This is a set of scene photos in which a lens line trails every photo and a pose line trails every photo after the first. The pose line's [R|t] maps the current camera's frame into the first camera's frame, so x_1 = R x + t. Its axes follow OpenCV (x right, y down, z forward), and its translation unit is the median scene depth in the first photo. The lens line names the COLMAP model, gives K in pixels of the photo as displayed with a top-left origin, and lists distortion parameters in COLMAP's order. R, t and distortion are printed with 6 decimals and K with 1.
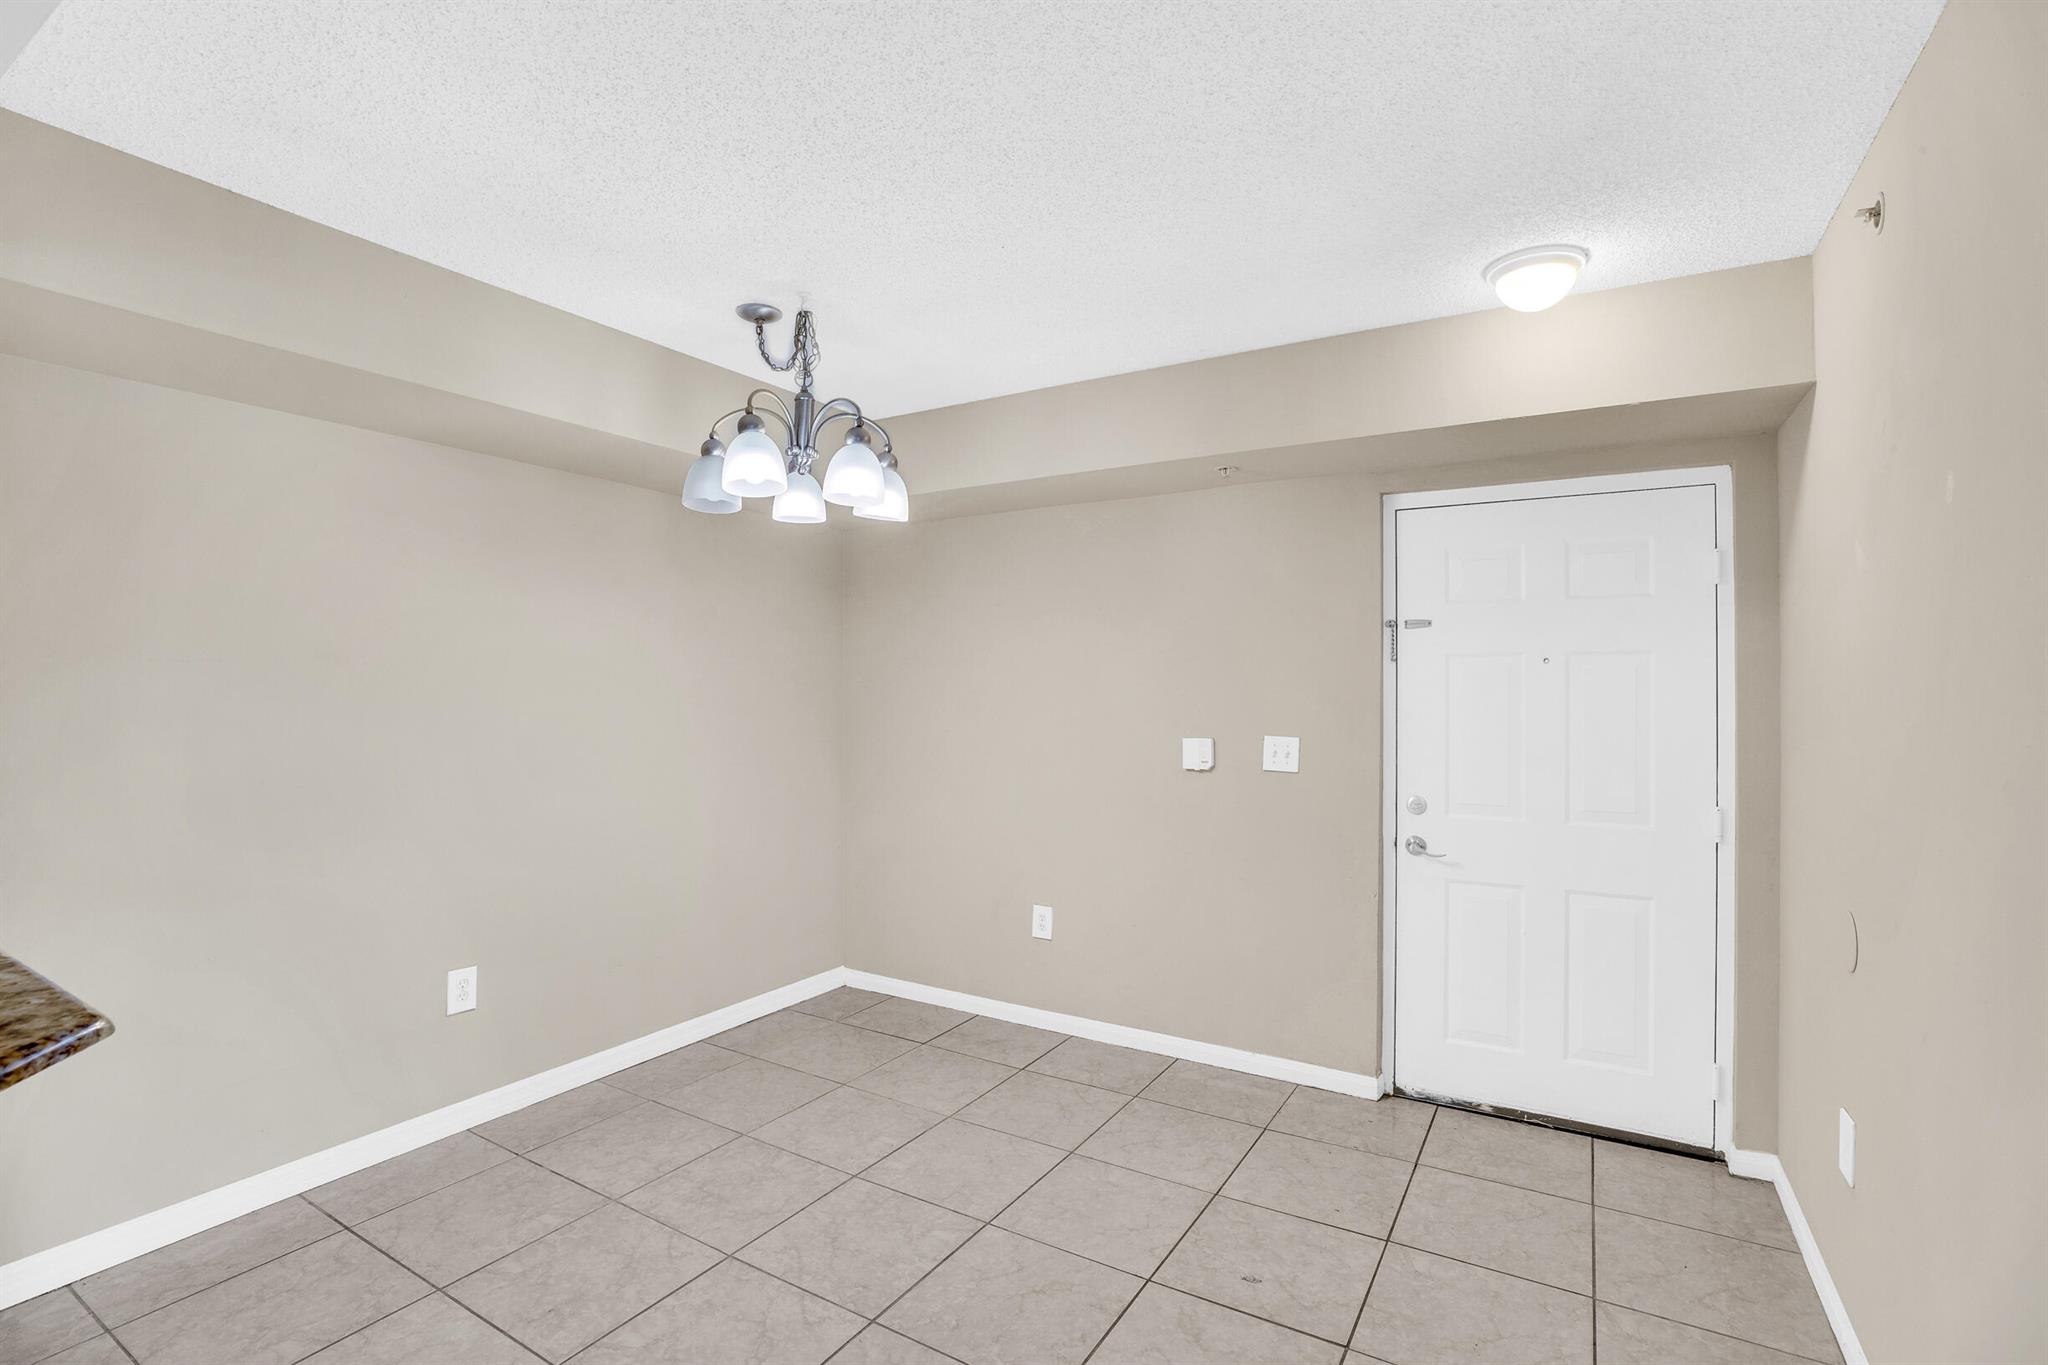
lens RADIAL K [[940.2, 0, 1032.0], [0, 940.2, 681.4], [0, 0, 1]] dist [-0.045712, 0.014375]
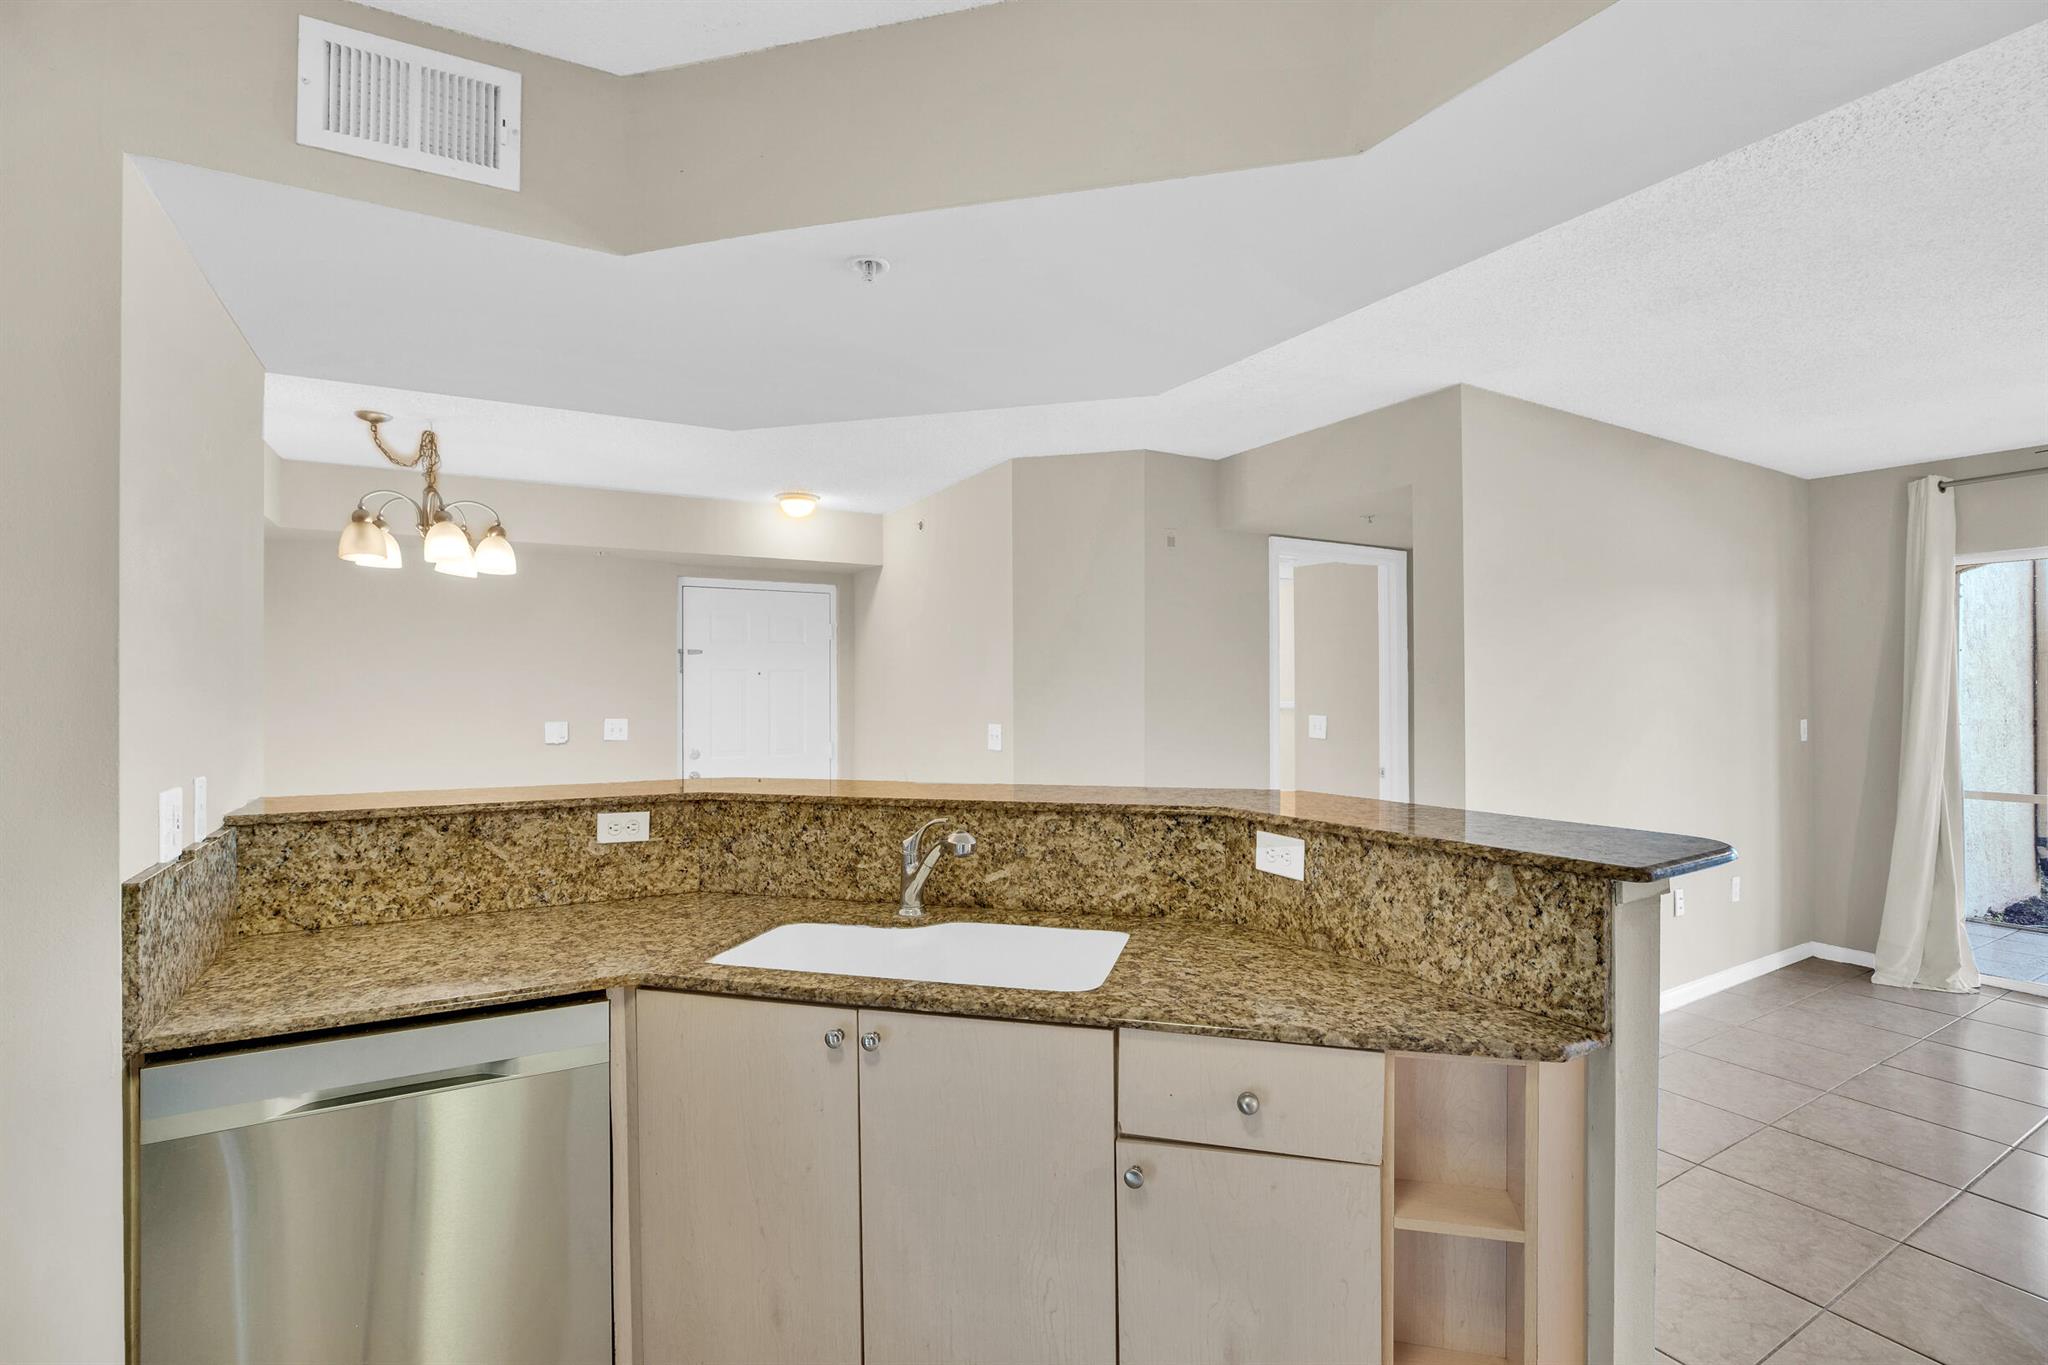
lens RADIAL K [[940.2, 0, 1032.0], [0, 940.2, 681.4], [0, 0, 1]] dist [-0.045712, 0.014375]
pose [[0.479762, 0.003224, 0.877393, -0.876568], [-0.000288, 0.999994, -0.003517, -0.000228], [-0.877398, 0.001435, 0.479760, -0.433669]]
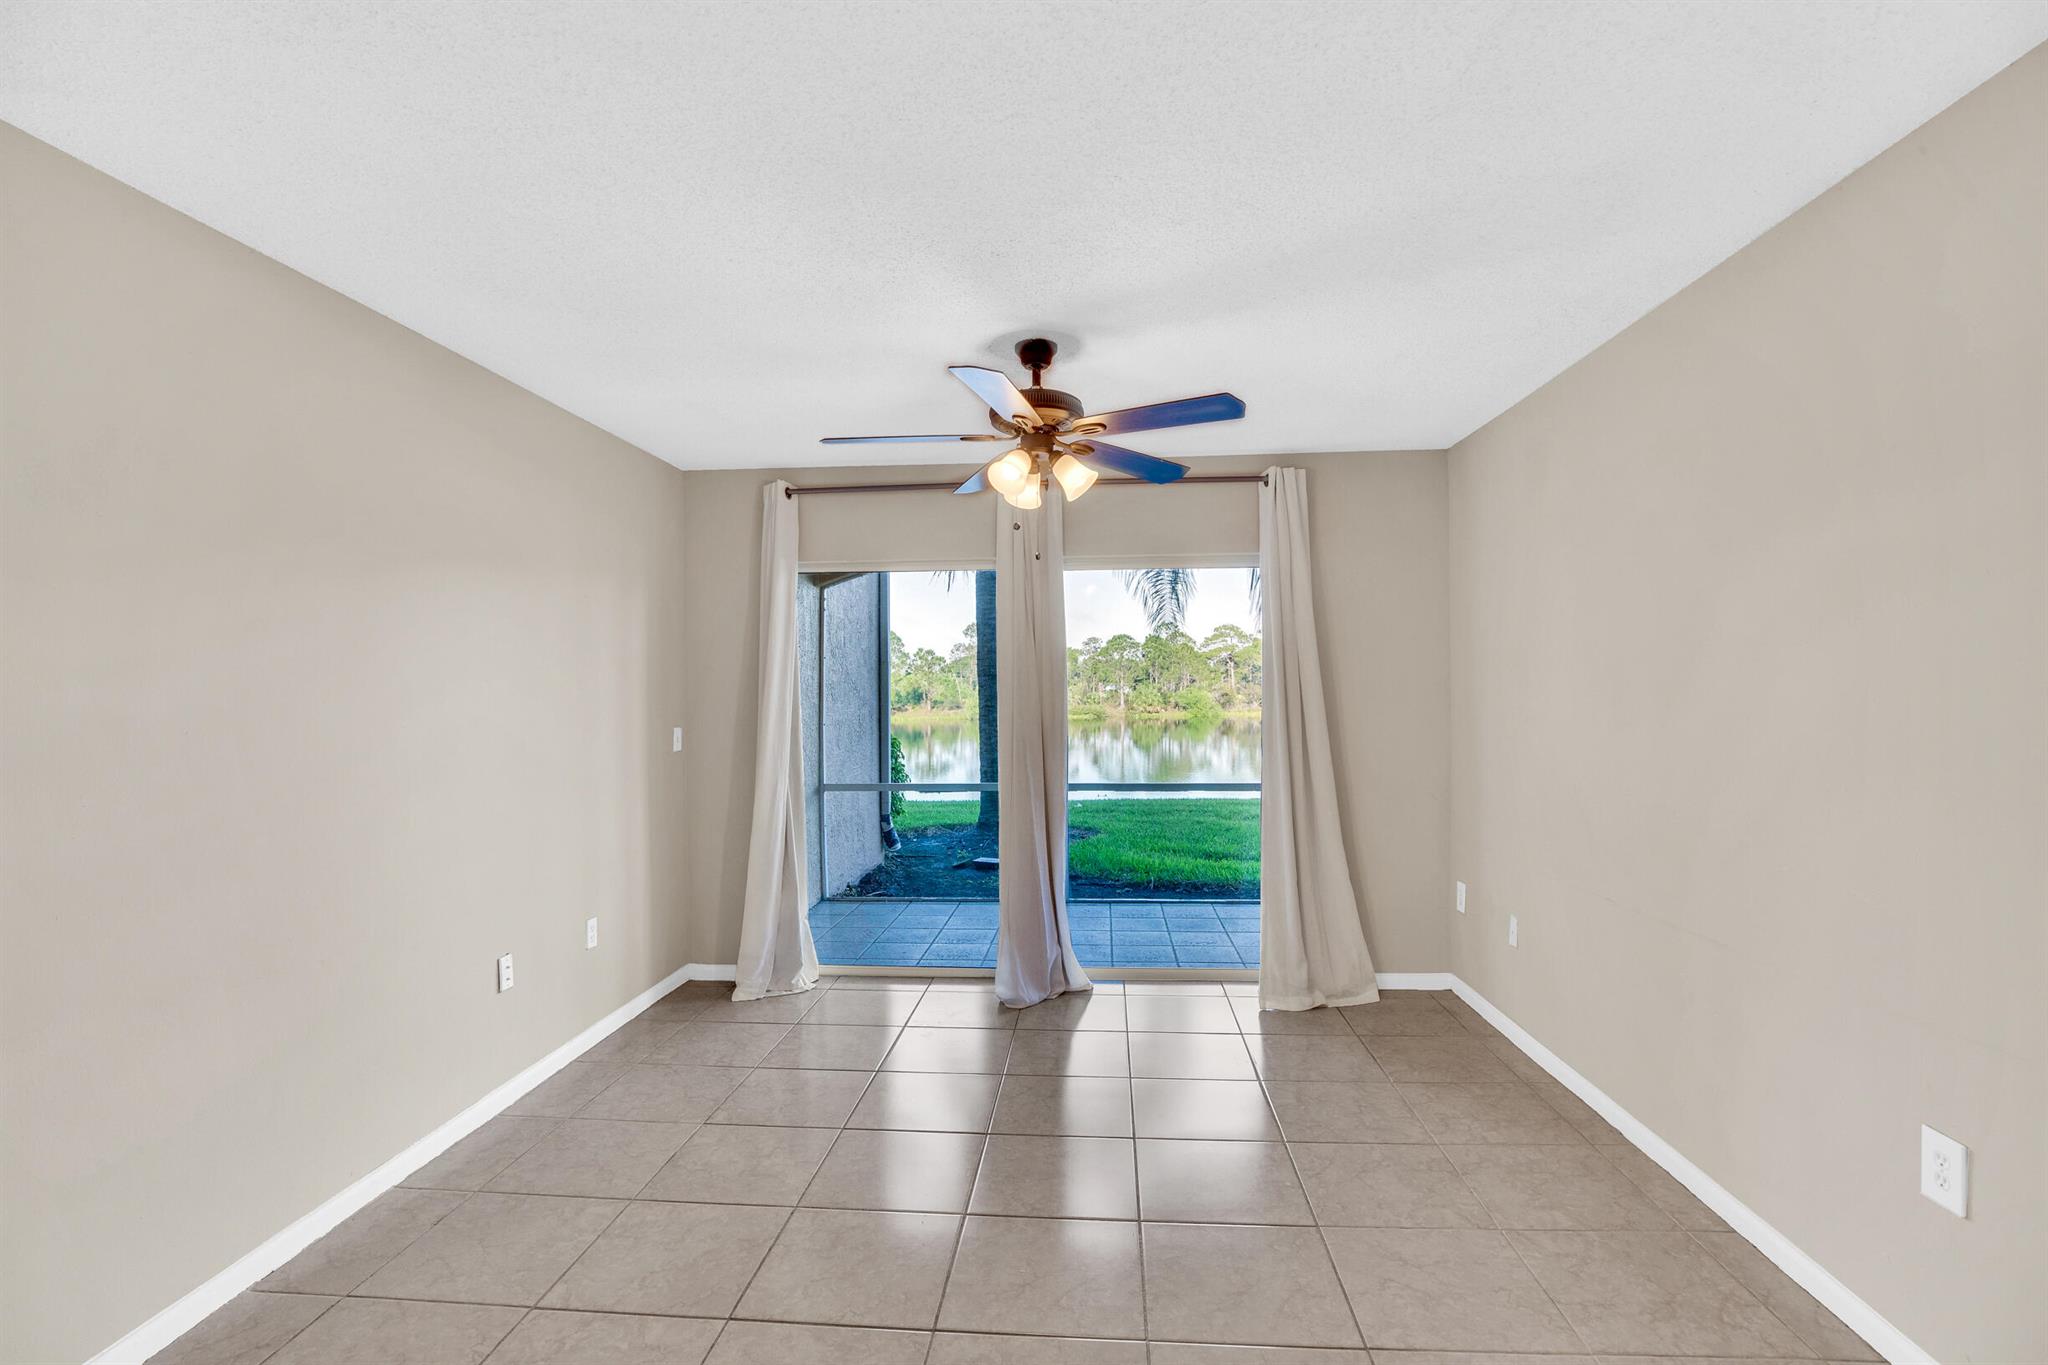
lens RADIAL K [[940.2, 0, 1032.0], [0, 940.2, 681.4], [0, 0, 1]] dist [-0.045712, 0.014375]
pose [[-0.445658, 0.008194, 0.895166, -0.449498], [0.004794, 0.999966, -0.006766, -0.000408], [-0.895191, 0.001276, -0.445682, -0.680319]]
